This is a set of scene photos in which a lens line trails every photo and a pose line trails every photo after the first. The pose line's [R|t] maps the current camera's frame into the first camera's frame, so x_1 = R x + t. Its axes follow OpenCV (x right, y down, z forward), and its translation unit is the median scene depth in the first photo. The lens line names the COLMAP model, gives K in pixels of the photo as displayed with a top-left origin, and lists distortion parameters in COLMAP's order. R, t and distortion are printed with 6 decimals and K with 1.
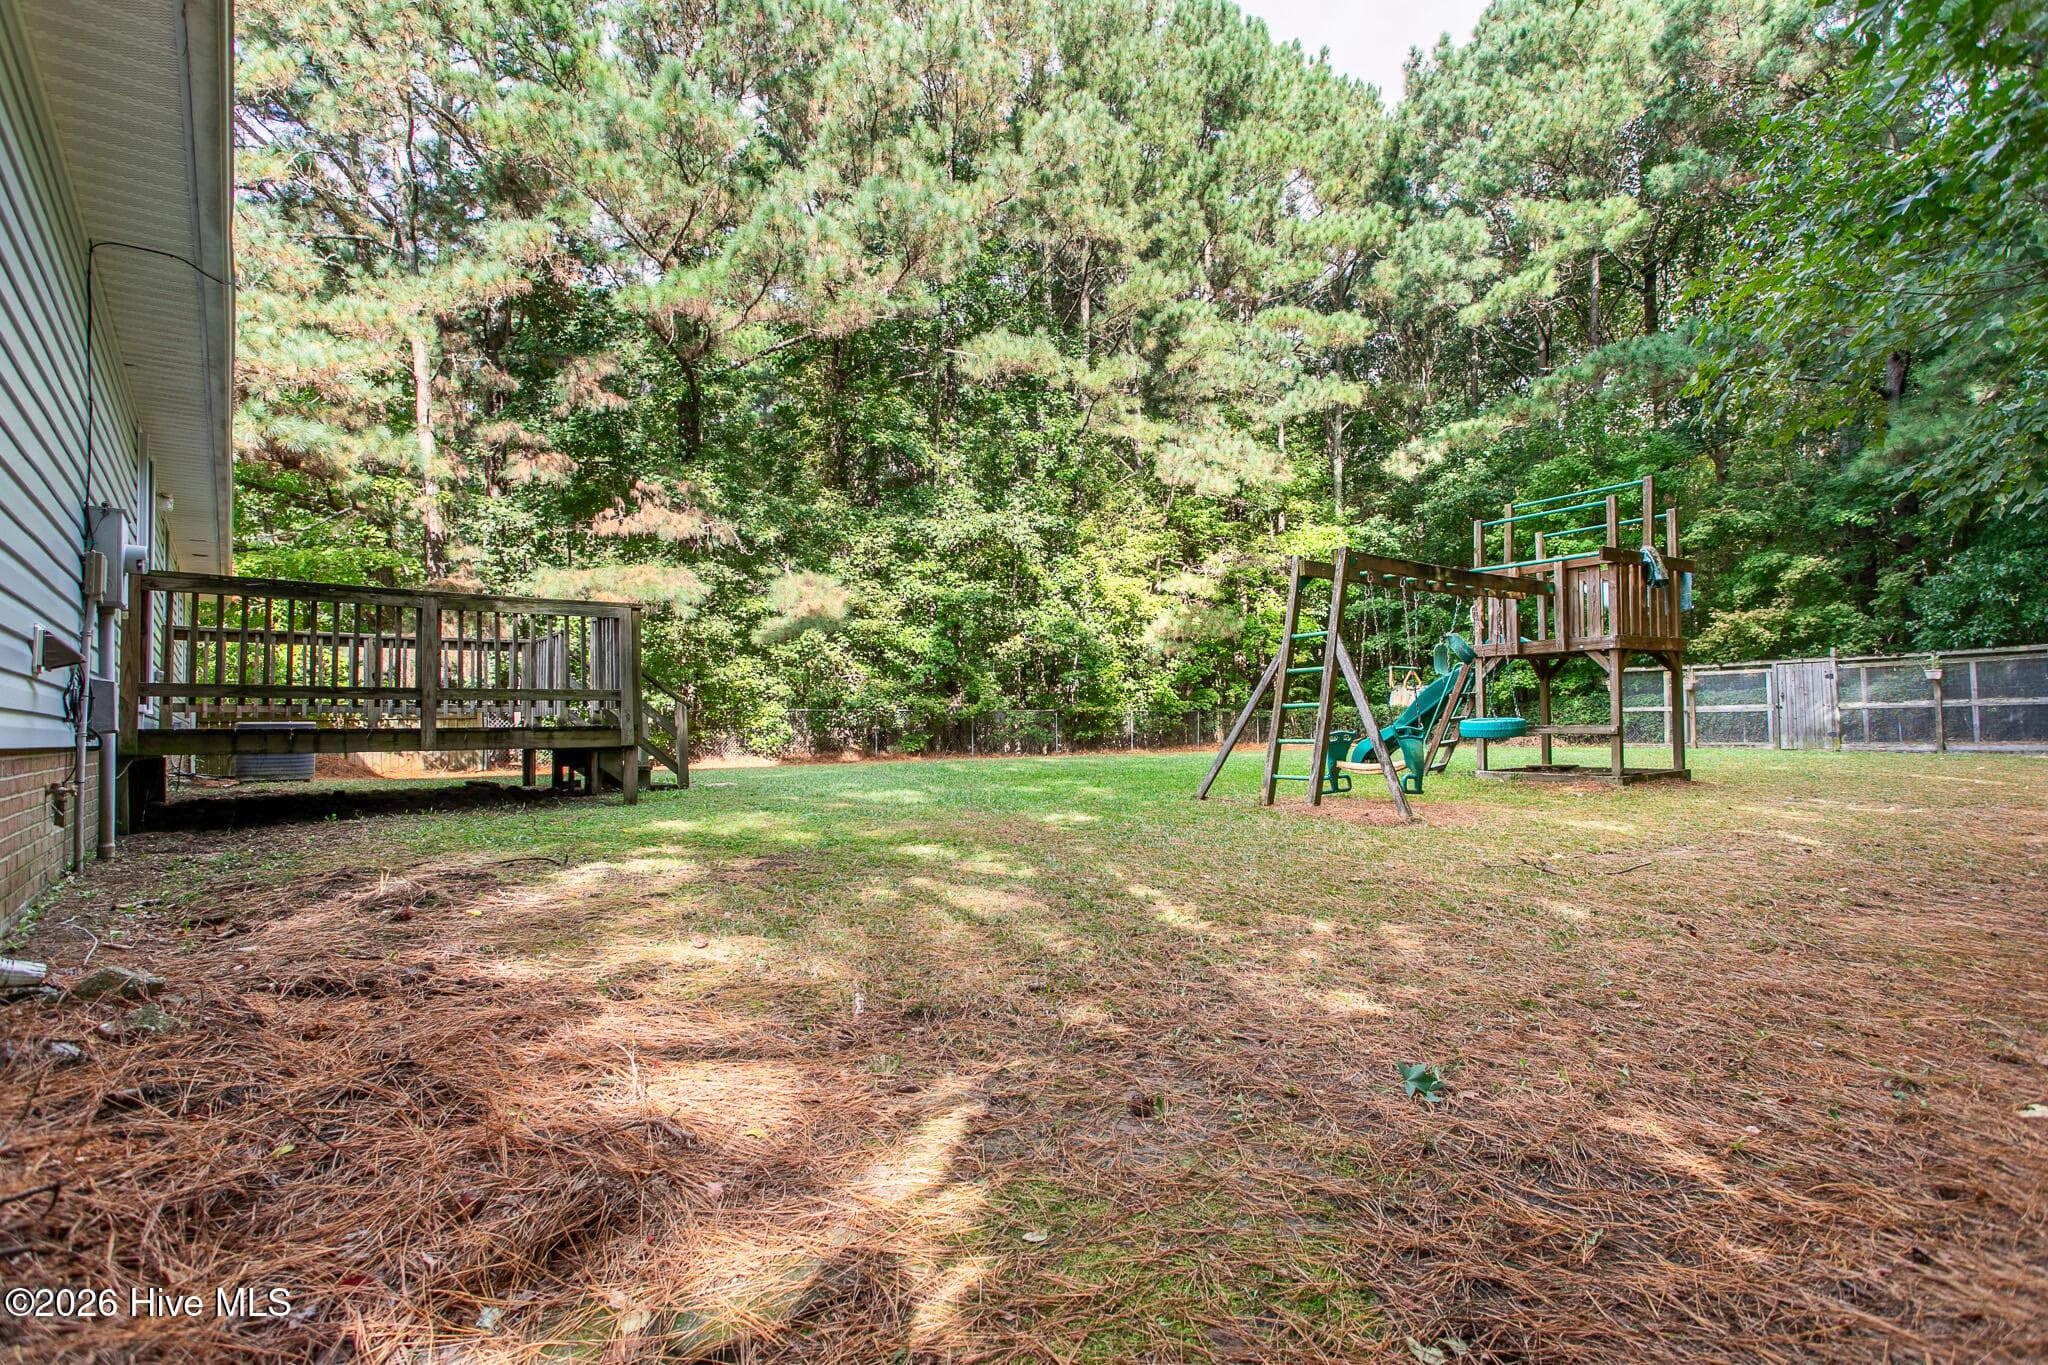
lens RADIAL K [[994.1, 0, 1014.1], [0, 994.1, 690.9], [0, 0, 1]] dist [0.005990, 0.001480]
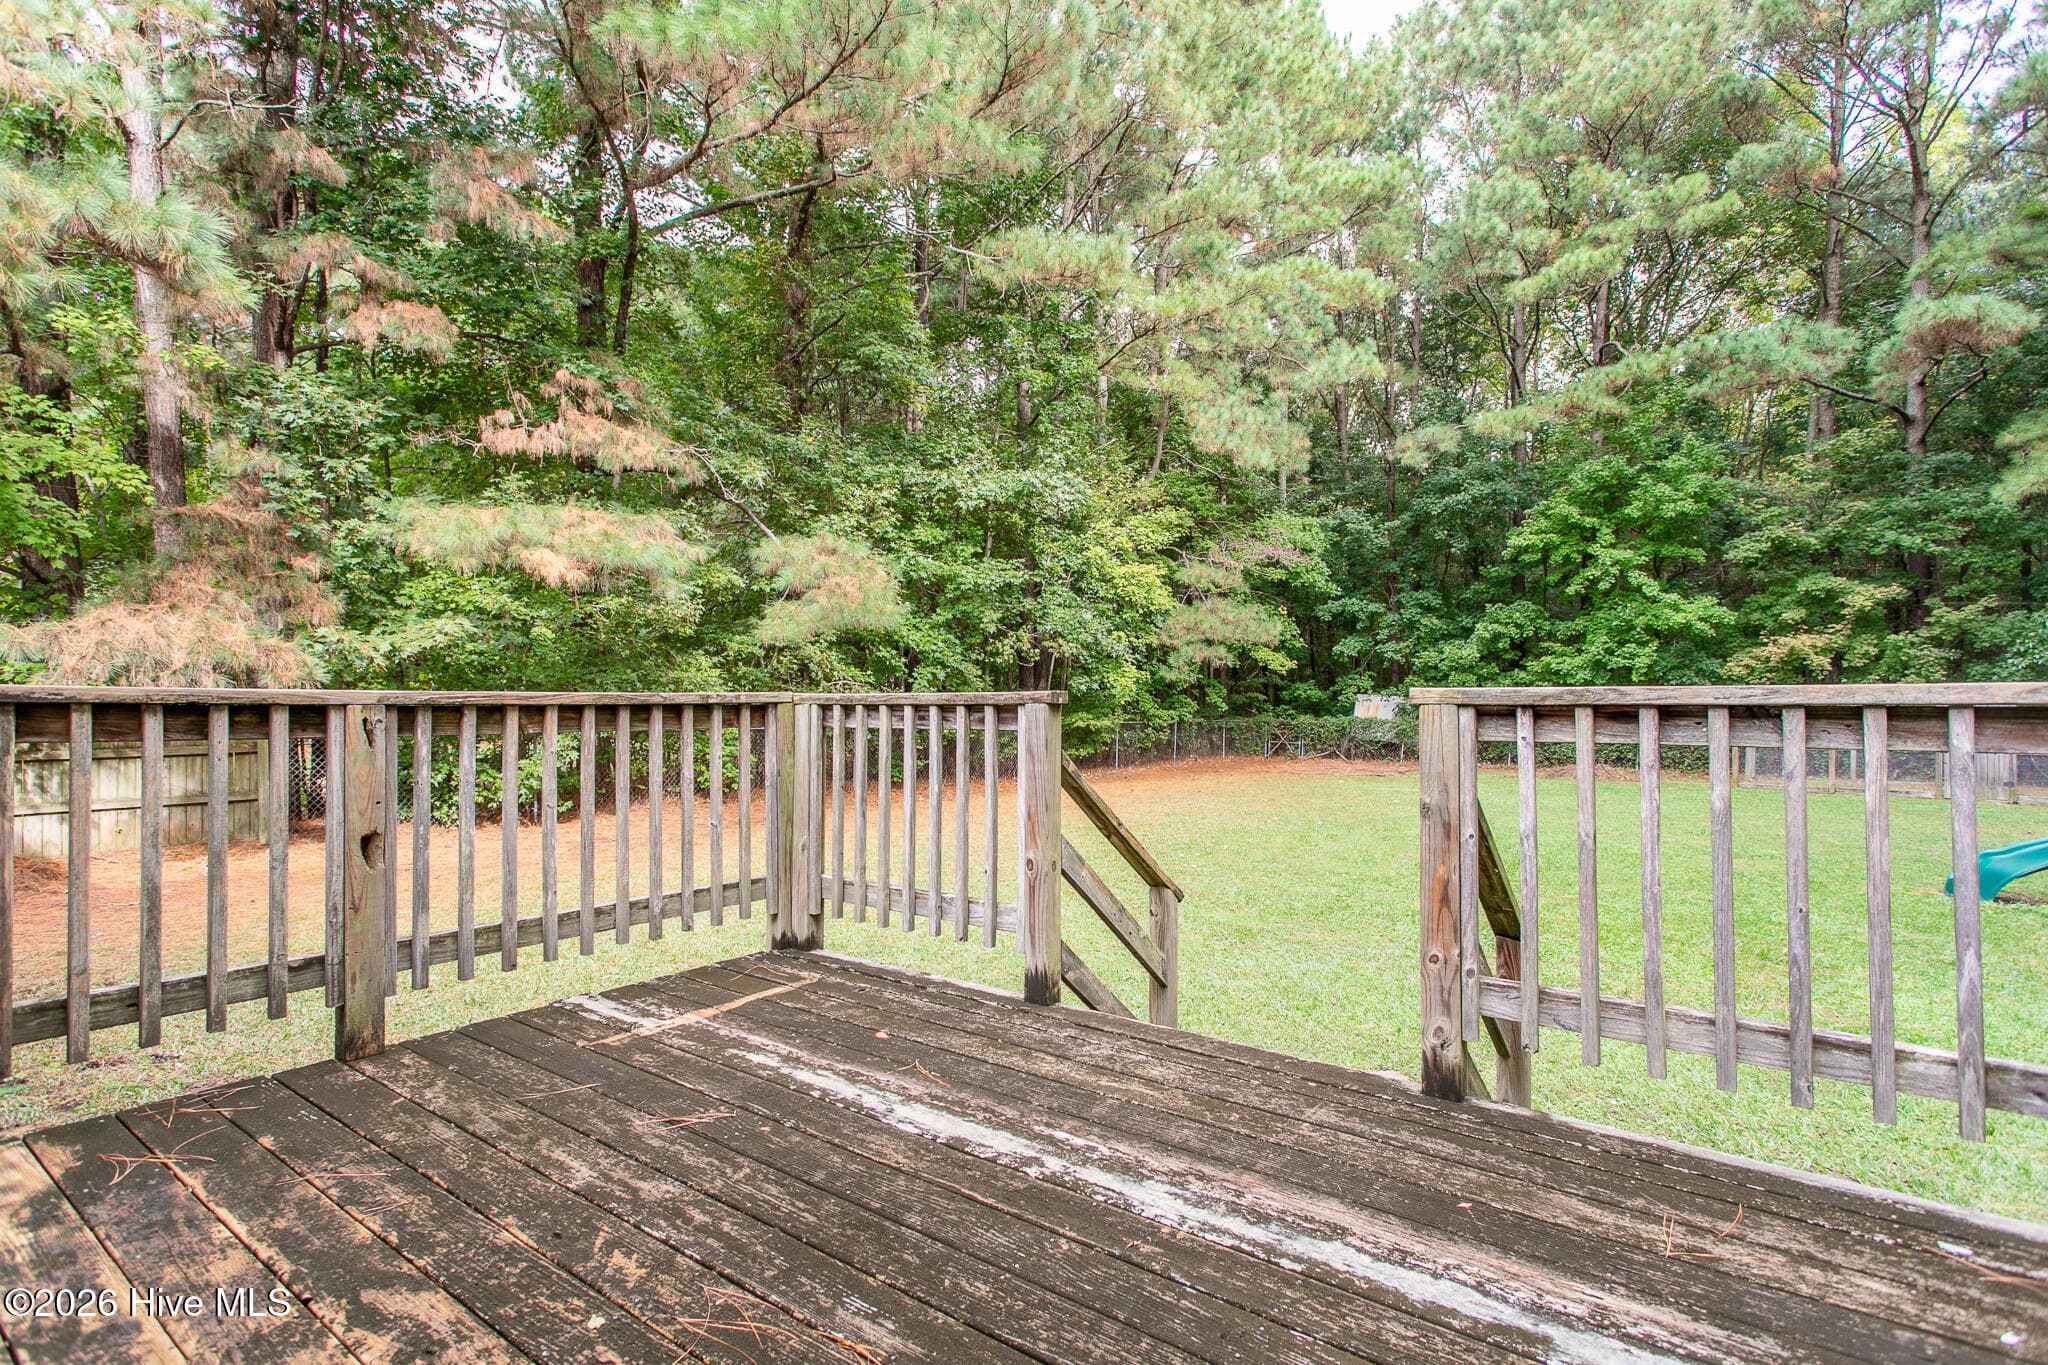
lens RADIAL K [[994.1, 0, 1025.2], [0, 994.1, 698.8], [0, 0, 1]] dist [0.005990, 0.001480]
pose [[0.961517, 0.017412, 0.274193, -0.246304], [-0.026067, 0.999269, 0.027954, -0.028870], [-0.273506, -0.034026, 0.961268, 0.295904]]
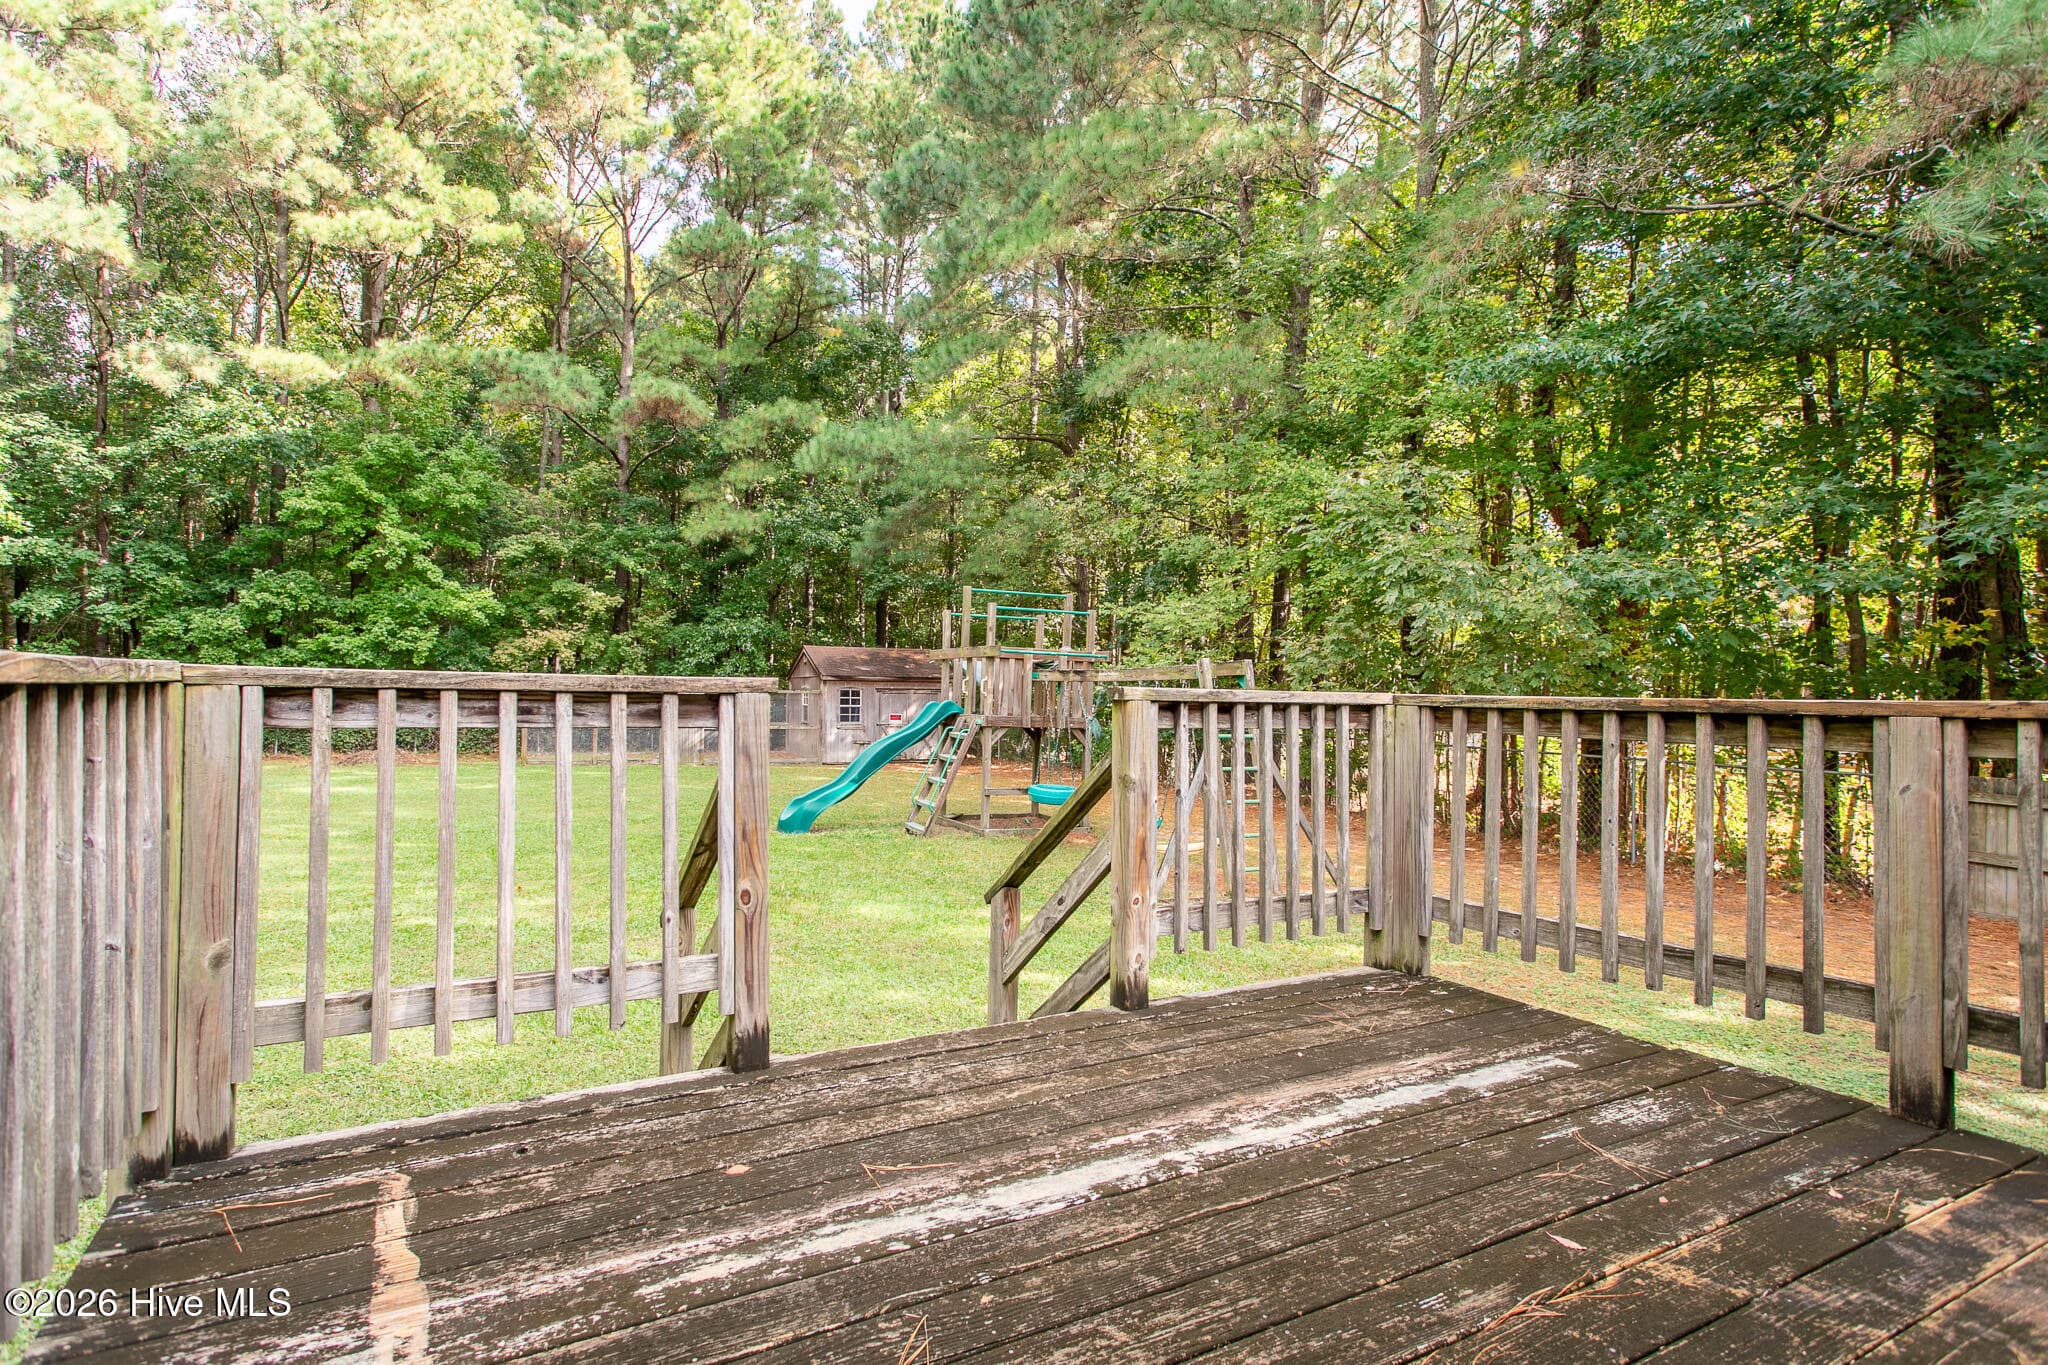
lens RADIAL K [[994.1, 0, 1005.6], [0, 994.1, 691.1], [0, 0, 1]] dist [0.005990, 0.001480]
pose [[0.147826, 0.024288, 0.988715, -0.292438], [-0.057814, 0.998201, -0.015877, -0.025801], [-0.987322, -0.054814, 0.148964, 0.358620]]
